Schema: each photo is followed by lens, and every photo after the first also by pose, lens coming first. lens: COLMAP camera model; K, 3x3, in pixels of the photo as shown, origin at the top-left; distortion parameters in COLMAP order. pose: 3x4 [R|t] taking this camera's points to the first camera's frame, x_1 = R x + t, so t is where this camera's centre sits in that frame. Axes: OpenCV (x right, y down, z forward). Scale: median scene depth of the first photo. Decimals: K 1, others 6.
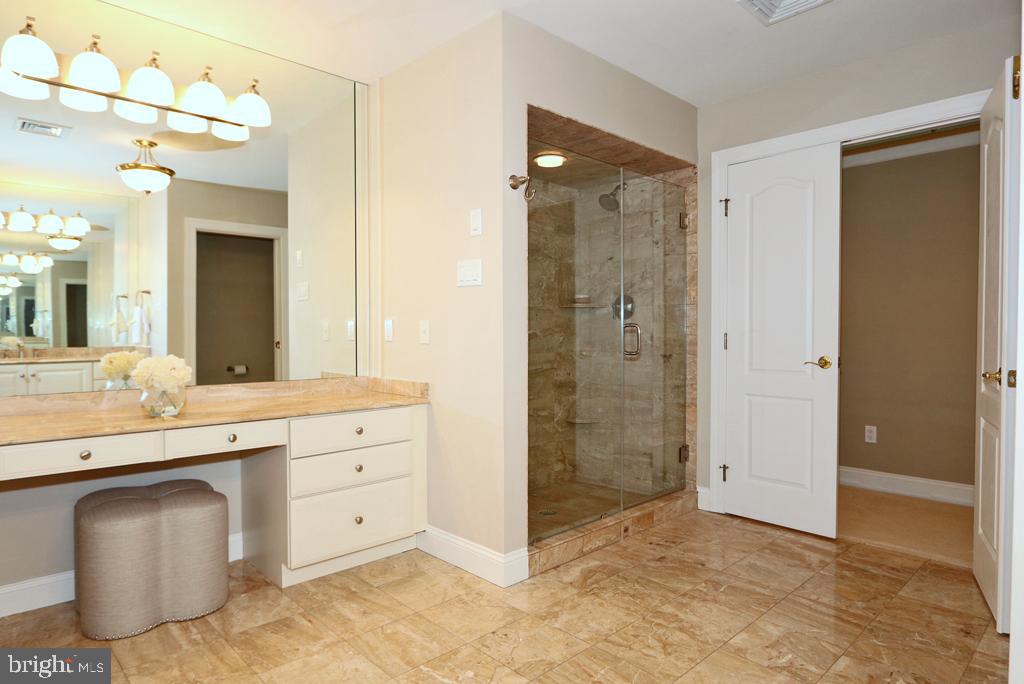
lens RADIAL K [[593.3, 0, 512.9], [0, 593.3, 346.2], [0, 0, 1]] dist [0.000079, 0.001109]
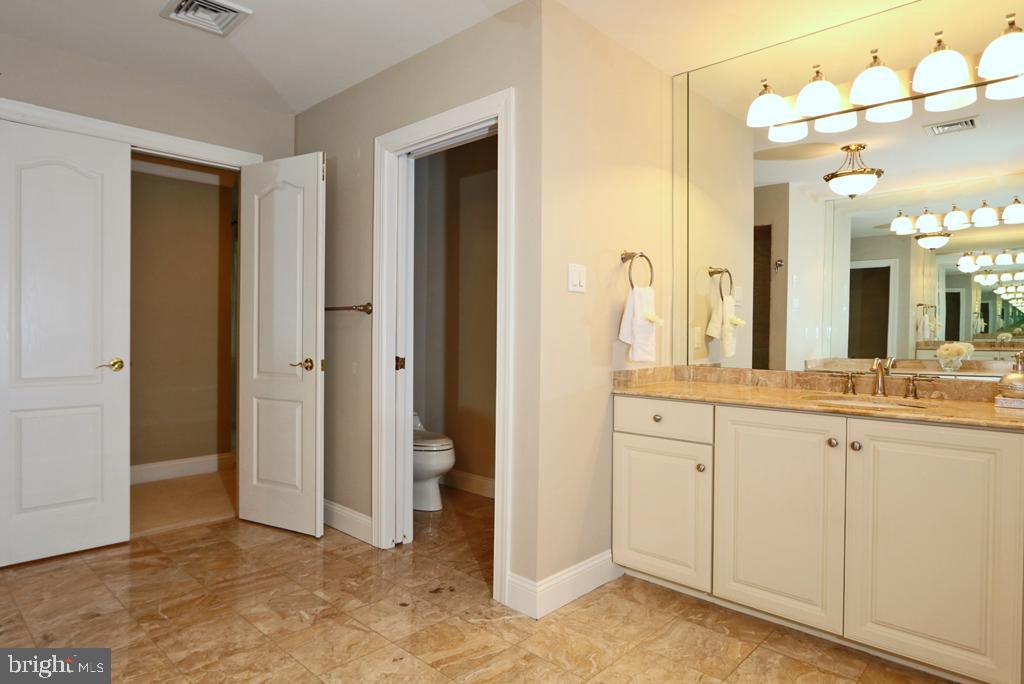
lens RADIAL K [[549.1, 0, 512.7], [0, 549.1, 334.8], [0, 0, 1]] dist [-0.006884, -0.000184]
pose [[-0.008888, -0.005491, 0.999945, -0.423941], [0.014745, 0.999875, 0.005622, -0.018788], [-0.999852, 0.014795, -0.008806, 0.400327]]
